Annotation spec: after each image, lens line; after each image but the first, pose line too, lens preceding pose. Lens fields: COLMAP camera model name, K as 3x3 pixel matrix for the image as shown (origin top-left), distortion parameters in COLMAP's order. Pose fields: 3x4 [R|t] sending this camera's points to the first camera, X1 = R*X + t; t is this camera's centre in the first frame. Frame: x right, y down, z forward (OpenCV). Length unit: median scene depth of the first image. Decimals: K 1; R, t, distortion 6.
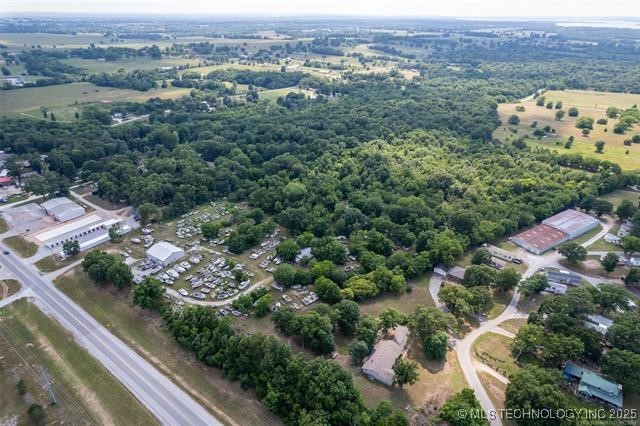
lens RADIAL K [[411.6, 0, 323.0], [0, 411.6, 213.0], [0, 0, 1]] dist [-0.081267, 0.079307]
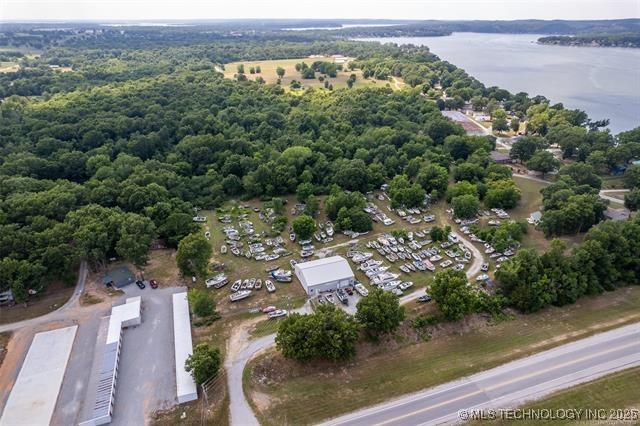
lens RADIAL K [[411.6, 0, 323.0], [0, 411.6, 213.0], [0, 0, 1]] dist [-0.081267, 0.079307]
pose [[0.557805, -0.370267, 0.742802, -0.658414], [0.370818, 0.911862, 0.176074, -0.073776], [-0.742528, 0.177229, 0.645943, 0.483493]]
